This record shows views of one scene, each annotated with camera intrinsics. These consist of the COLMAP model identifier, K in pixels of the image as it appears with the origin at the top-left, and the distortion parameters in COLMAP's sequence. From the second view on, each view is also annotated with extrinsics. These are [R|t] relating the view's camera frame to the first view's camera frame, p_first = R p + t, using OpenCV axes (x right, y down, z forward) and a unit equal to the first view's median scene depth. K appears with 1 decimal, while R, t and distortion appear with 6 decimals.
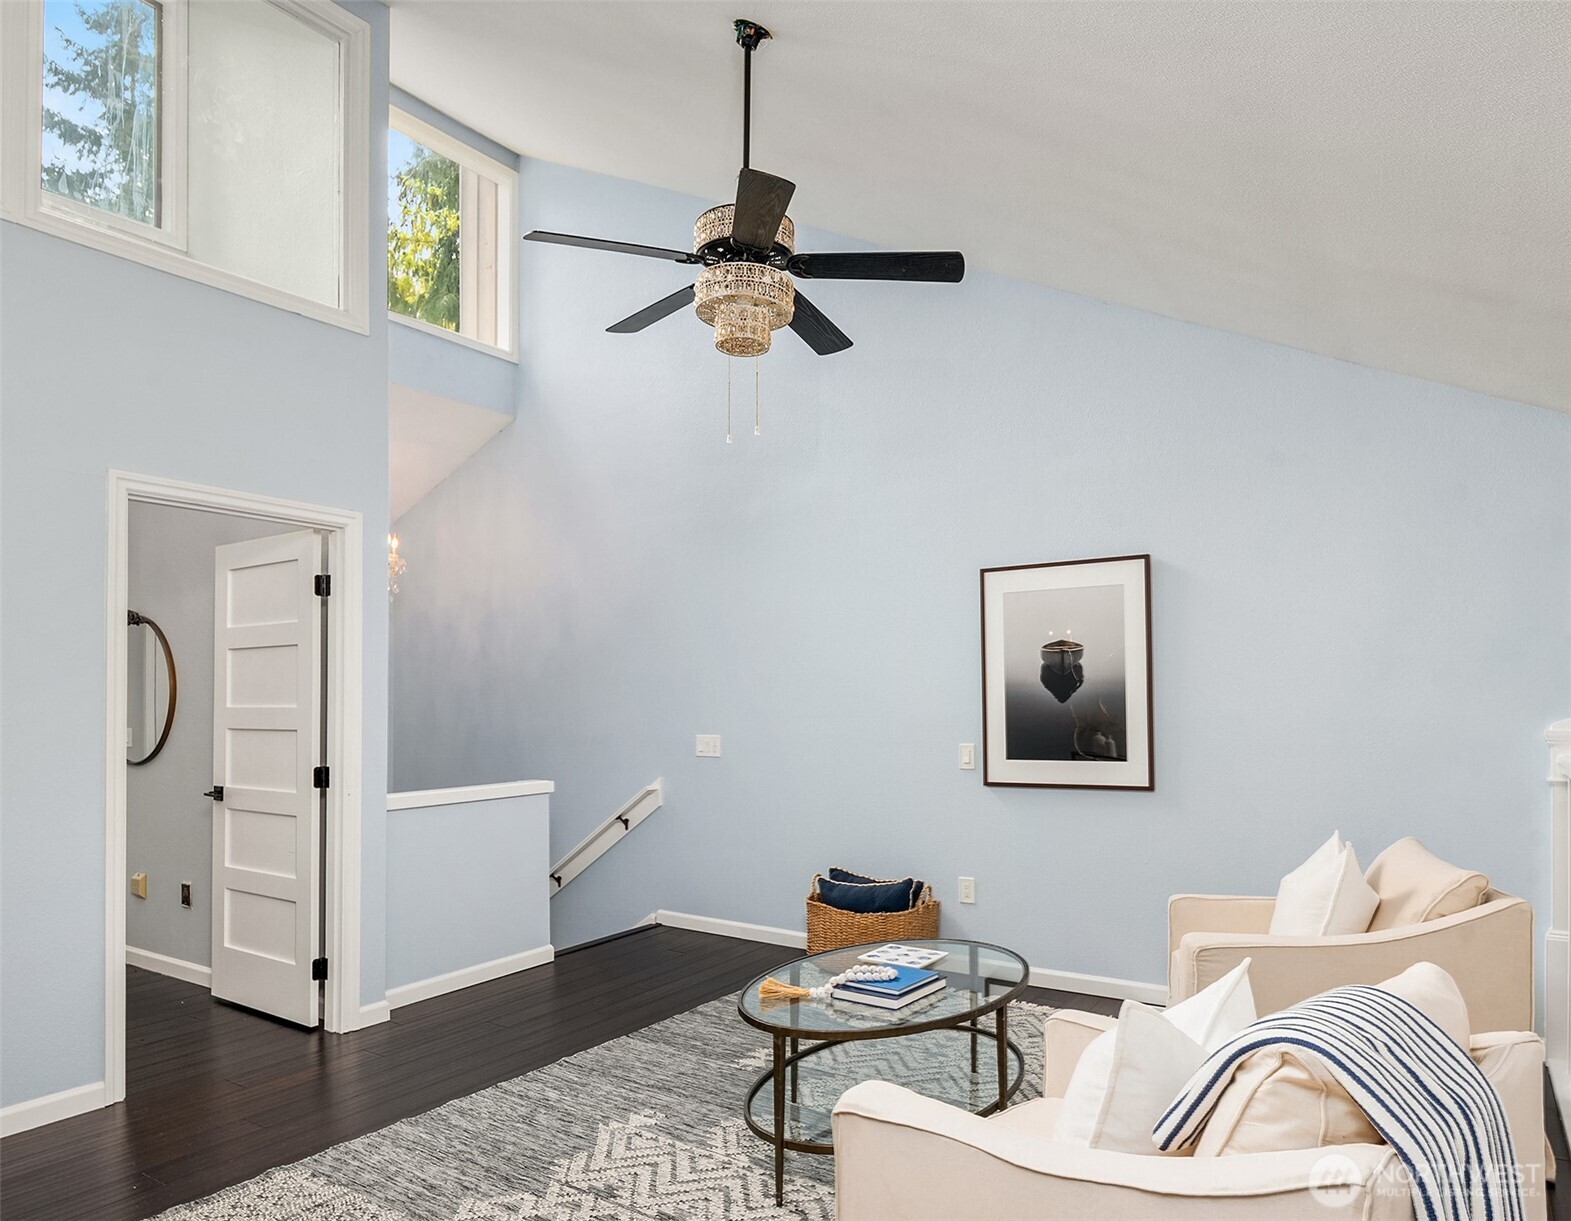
lens RADIAL K [[1036.1, 0, 790.0], [0, 1036.1, 677.5], [0, 0, 1]] dist [-0.000625, -0.000565]
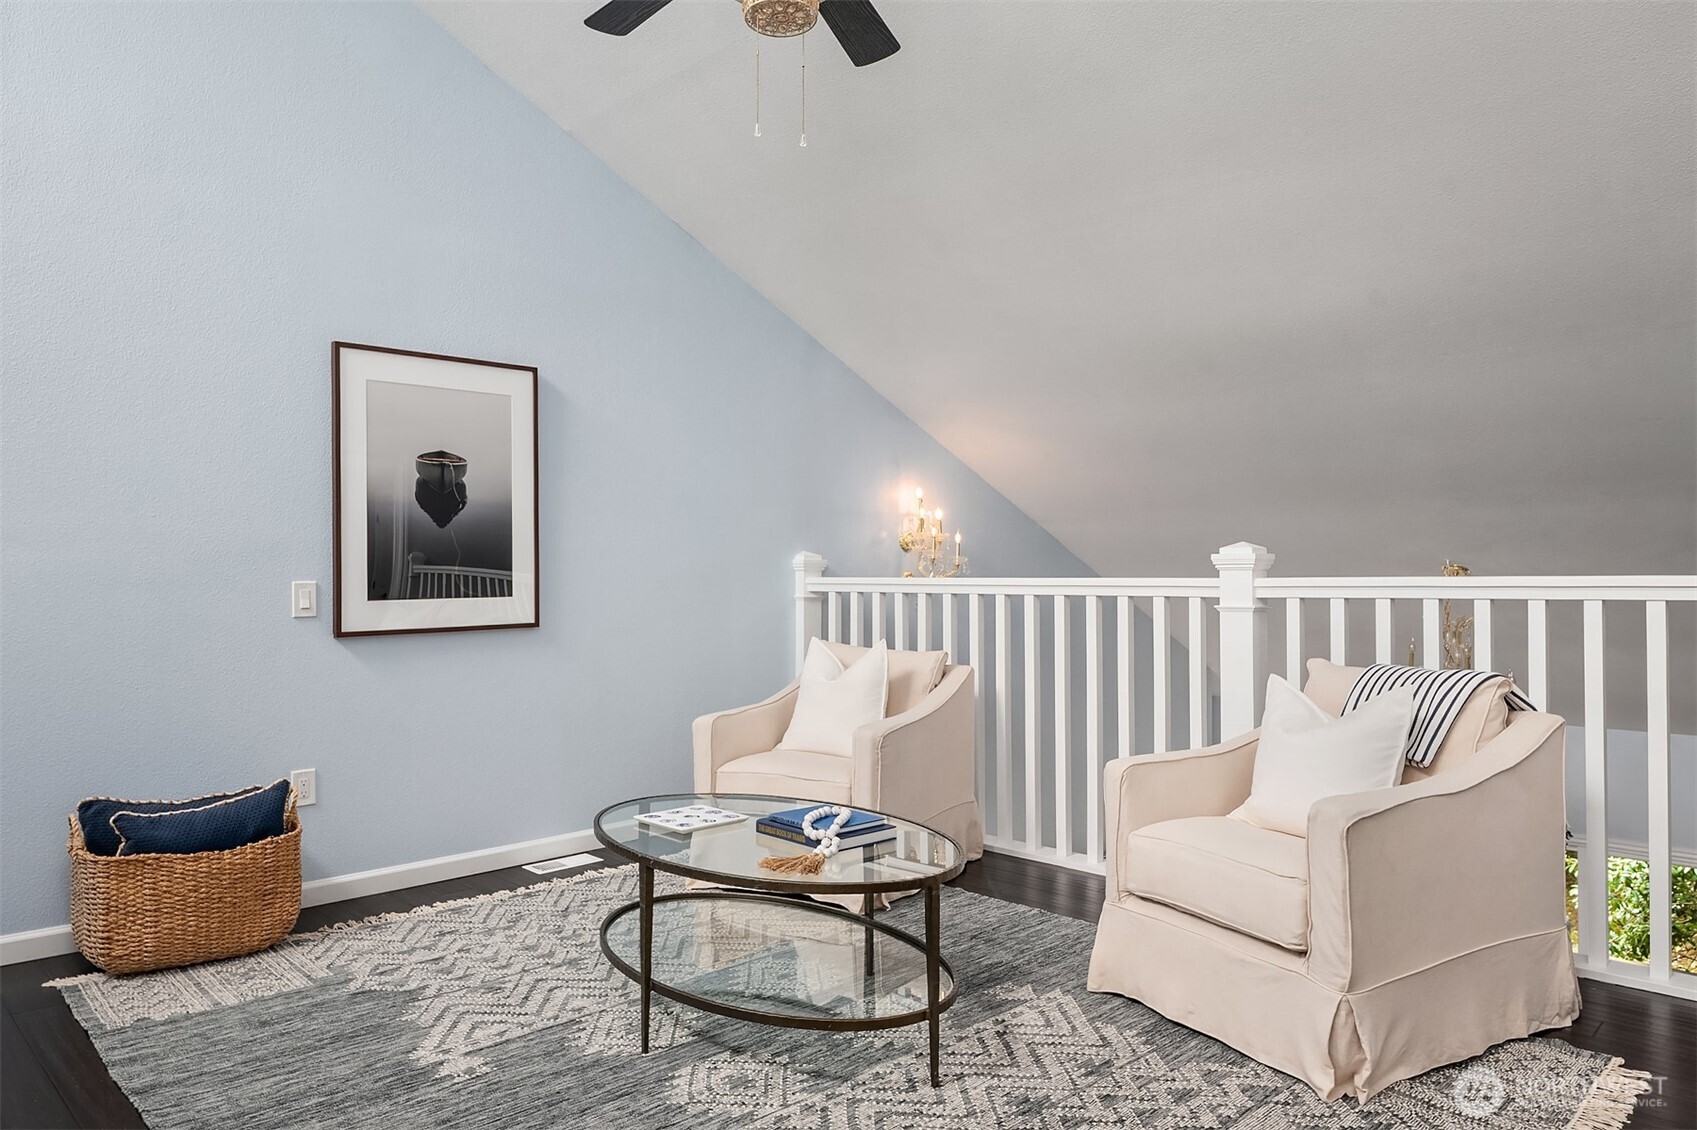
lens RADIAL K [[1120.7, 0, 852.6], [0, 1120.7, 535.6], [0, 0, 1]] dist [0.002583, -0.002029]
pose [[0.209919, 0.031613, 0.977208, -0.670125], [-0.026619, 0.999291, -0.026609, 0.057331], [-0.977356, -0.020426, 0.210612, 0.625223]]
